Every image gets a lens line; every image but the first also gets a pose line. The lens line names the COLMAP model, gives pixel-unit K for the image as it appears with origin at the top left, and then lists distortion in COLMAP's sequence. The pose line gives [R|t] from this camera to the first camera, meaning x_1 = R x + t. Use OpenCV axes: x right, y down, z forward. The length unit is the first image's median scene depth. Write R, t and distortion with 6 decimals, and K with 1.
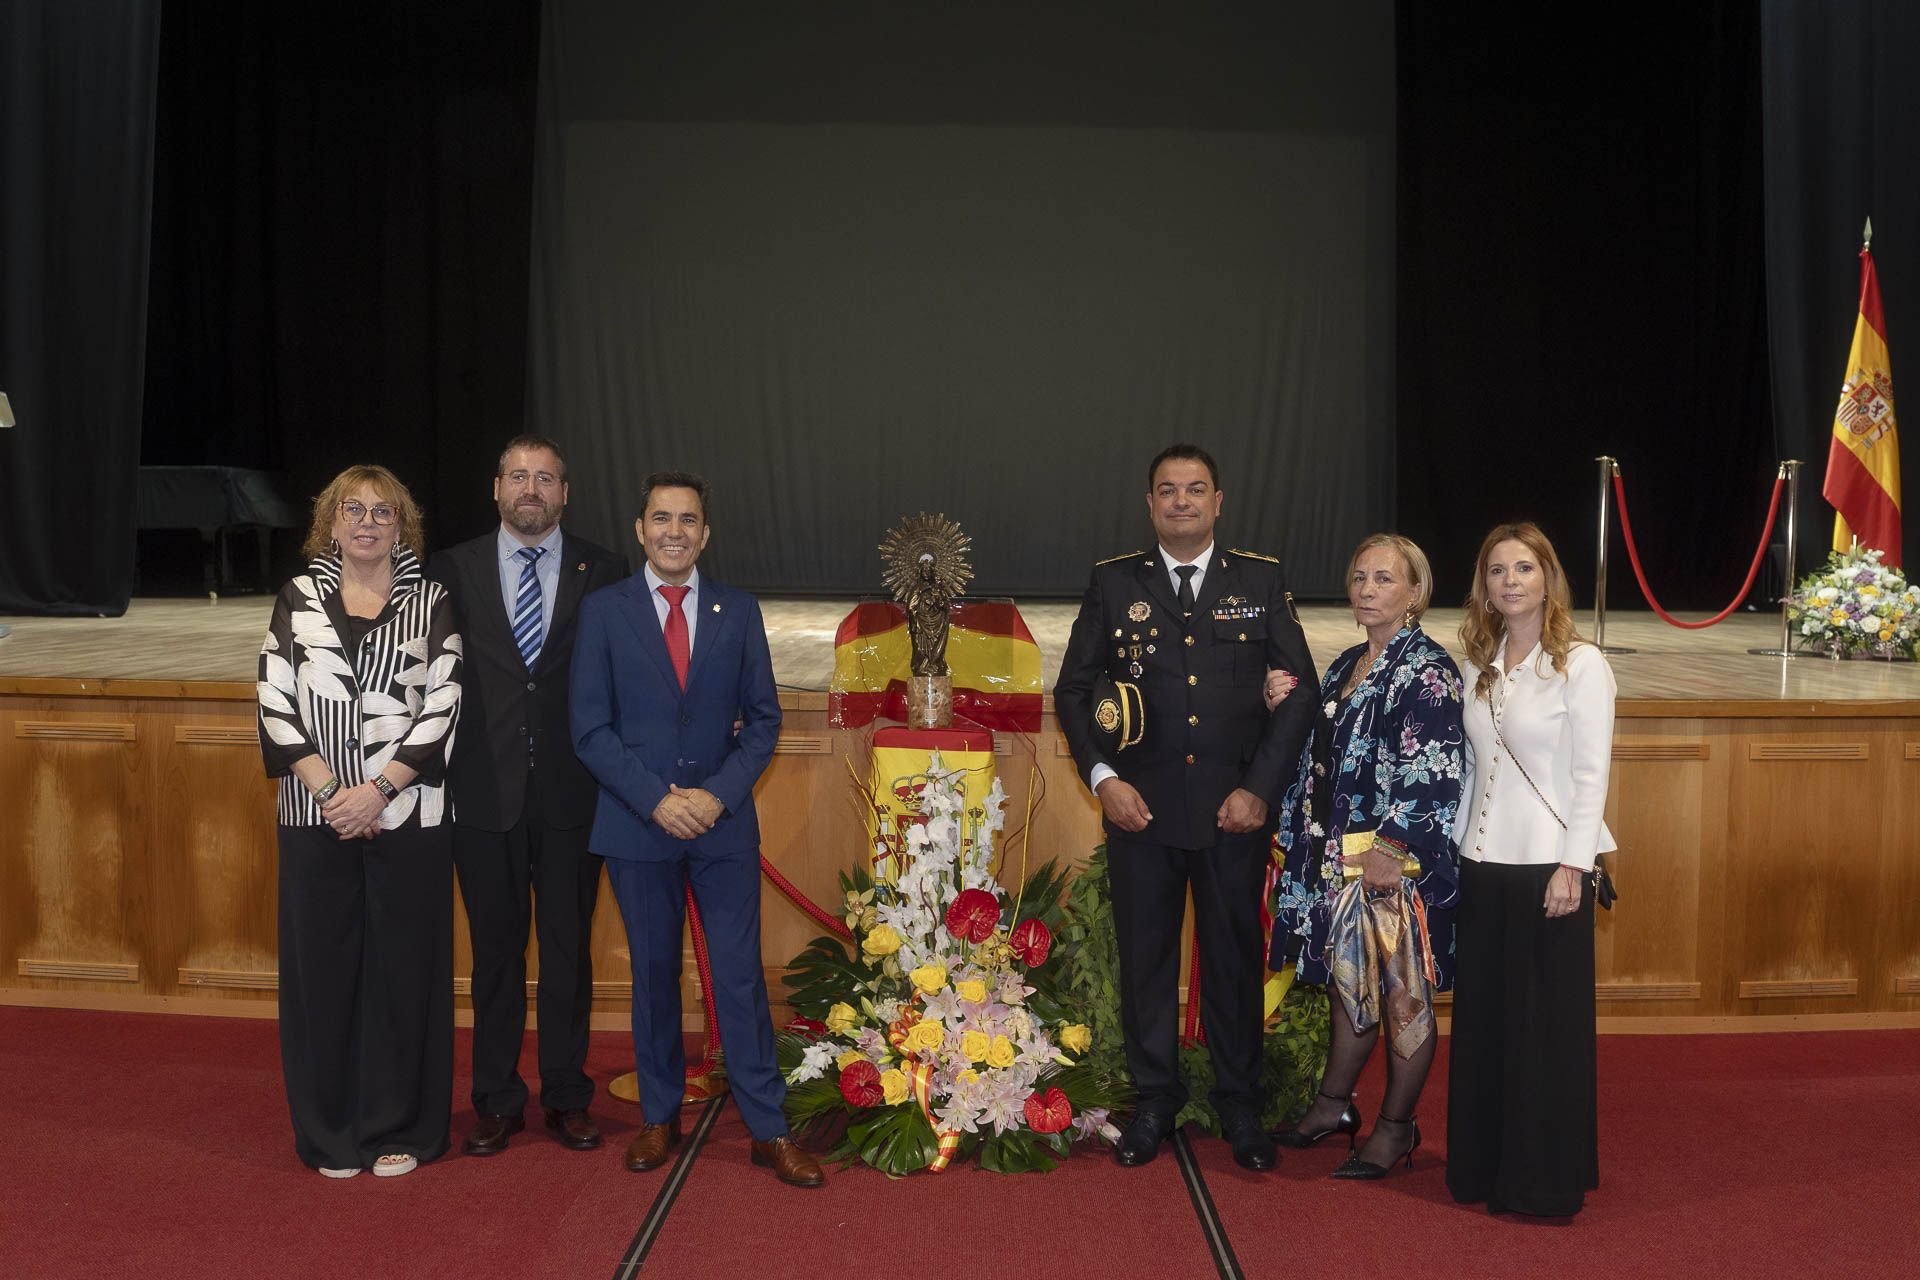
lens RADIAL K [[2671.2, 0, 960.0], [0, 2671.2, 640.0], [0, 0, 1]] dist [0.195008, -0.001667]
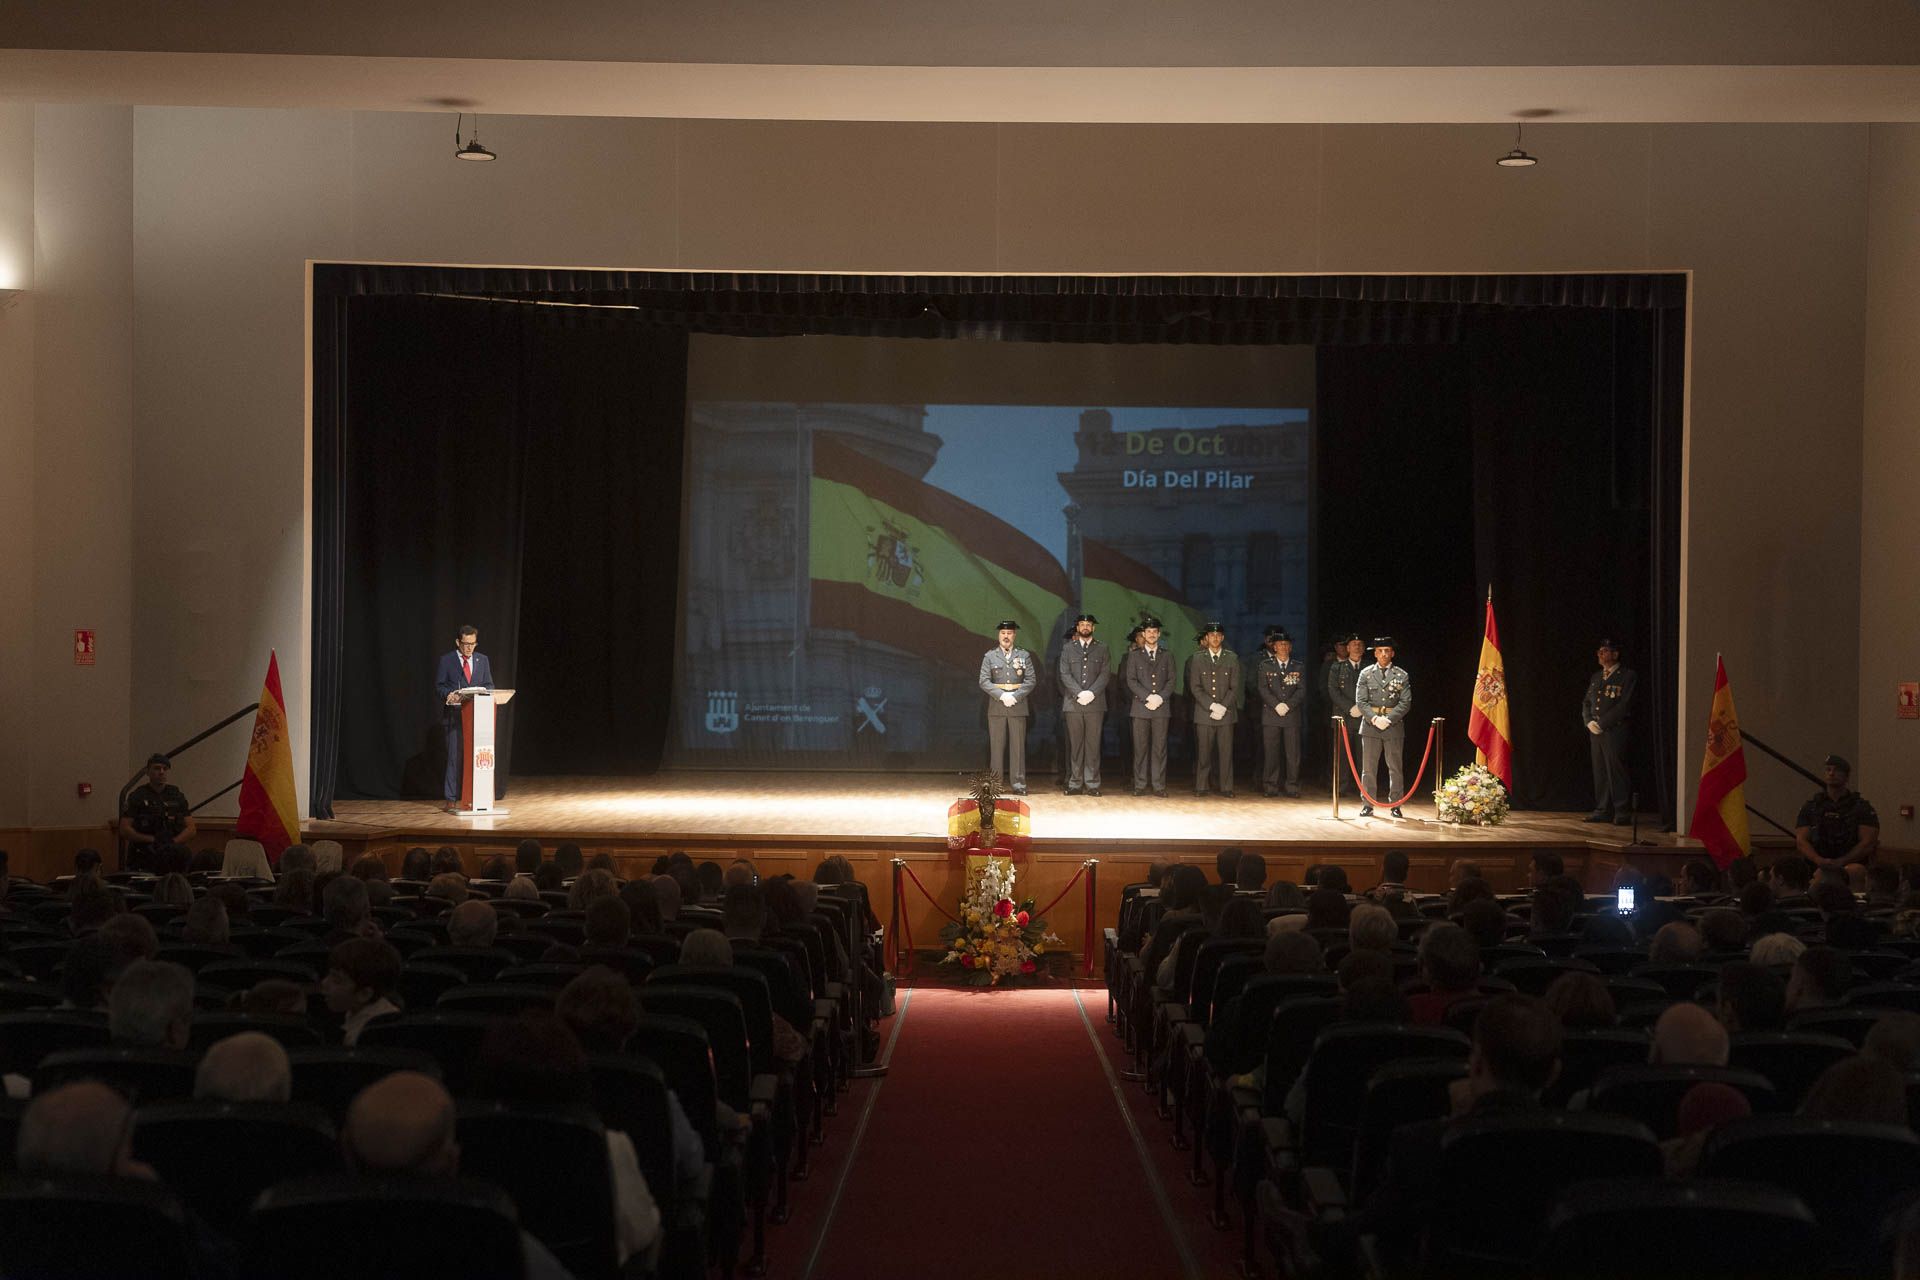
lens RADIAL K [[2671.2, 0, 960.0], [0, 2671.2, 640.0], [0, 0, 1]] dist [0.195008, -0.001667]
pose [[0.999923, 0.000182, -0.012426, -0.003310], [-0.000944, 0.998116, -0.061340, -0.005593], [0.012391, 0.061347, 0.998040, -0.905575]]
